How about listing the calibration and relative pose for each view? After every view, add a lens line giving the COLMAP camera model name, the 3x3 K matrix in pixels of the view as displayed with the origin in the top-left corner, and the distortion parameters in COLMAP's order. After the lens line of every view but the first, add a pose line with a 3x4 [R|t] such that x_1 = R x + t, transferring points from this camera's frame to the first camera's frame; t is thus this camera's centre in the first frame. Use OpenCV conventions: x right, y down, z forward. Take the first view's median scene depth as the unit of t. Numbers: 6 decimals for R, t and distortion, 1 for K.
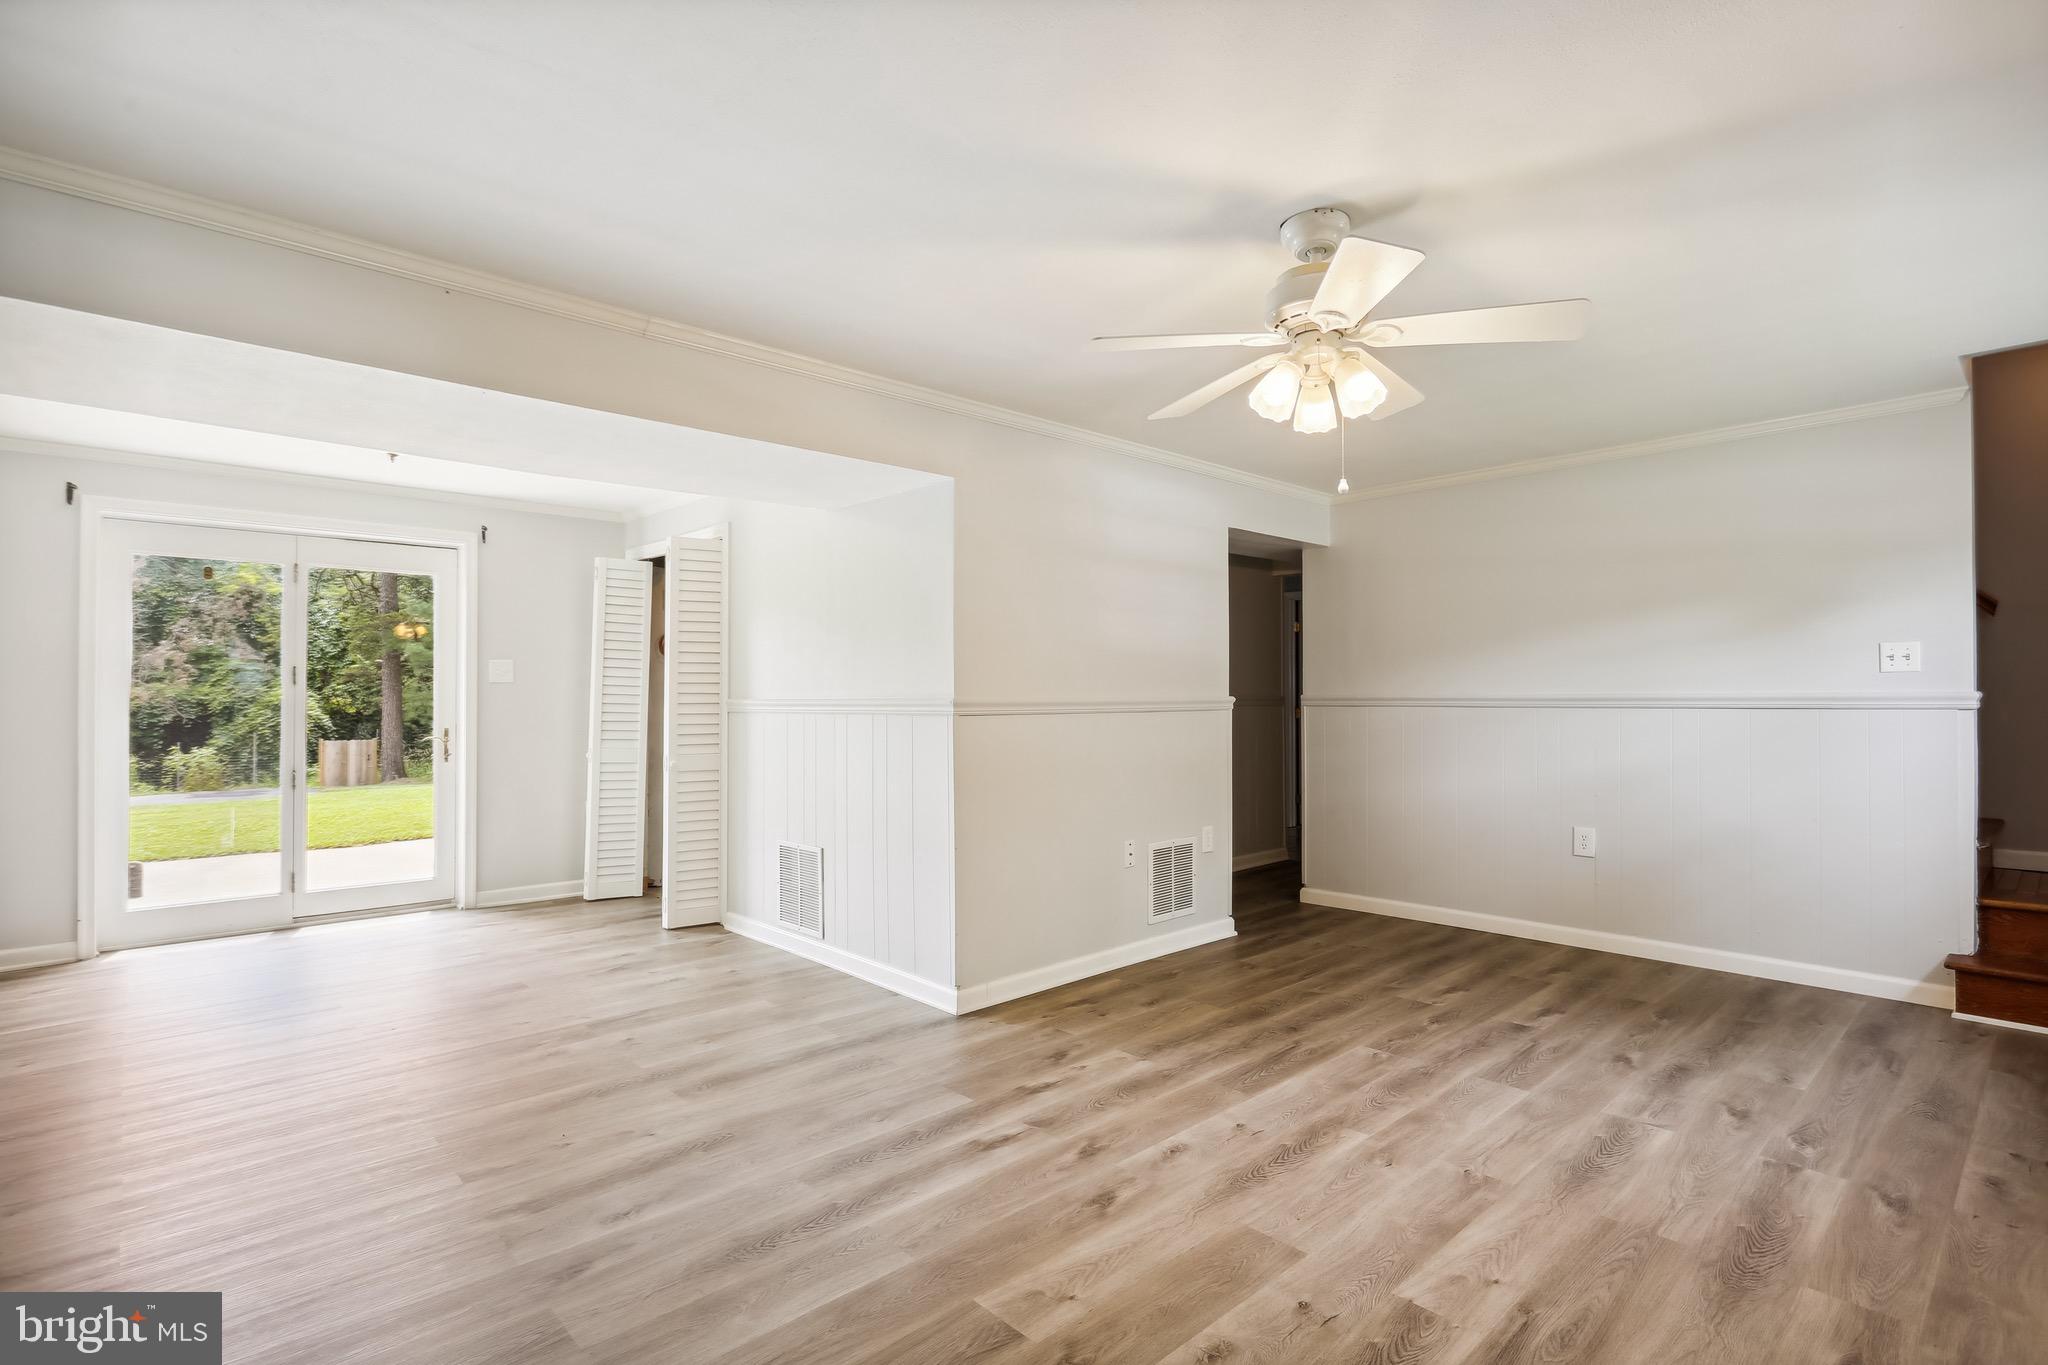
lens RADIAL K [[987.6, 0, 1025.0], [0, 987.6, 688.5], [0, 0, 1]] dist [-0.004004, -0.000733]
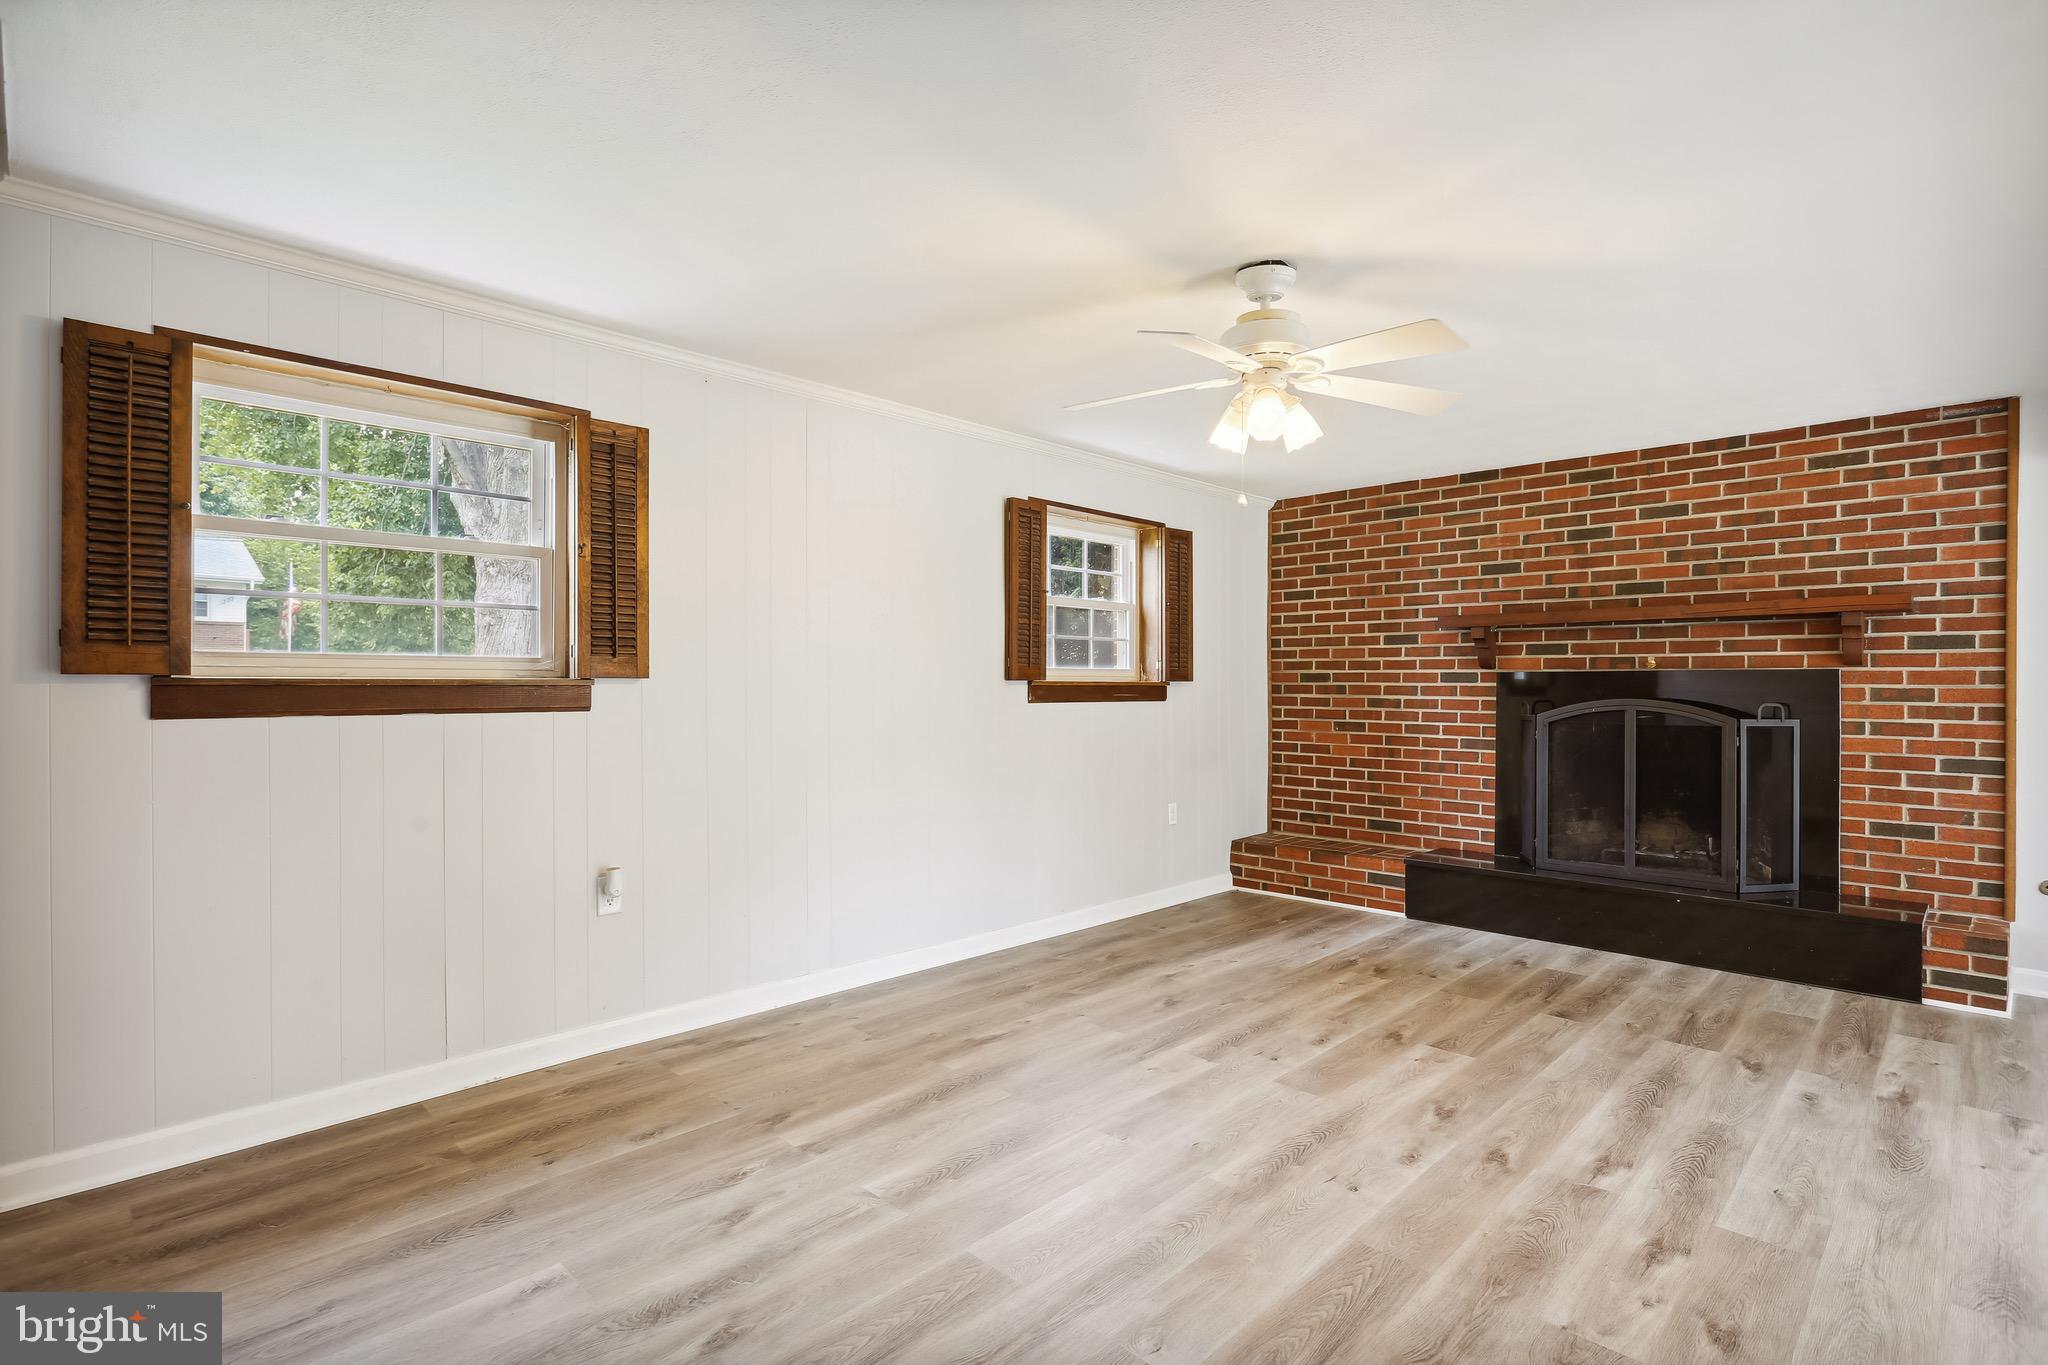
lens RADIAL K [[987.6, 0, 1023.3], [0, 987.6, 685.9], [0, 0, 1]] dist [-0.004004, -0.000733]
pose [[-0.999082, 0.000897, -0.042835, 0.575949], [0.001128, 0.999985, -0.005349, 0.011700], [0.042830, -0.005393, -0.999068, 1.964837]]
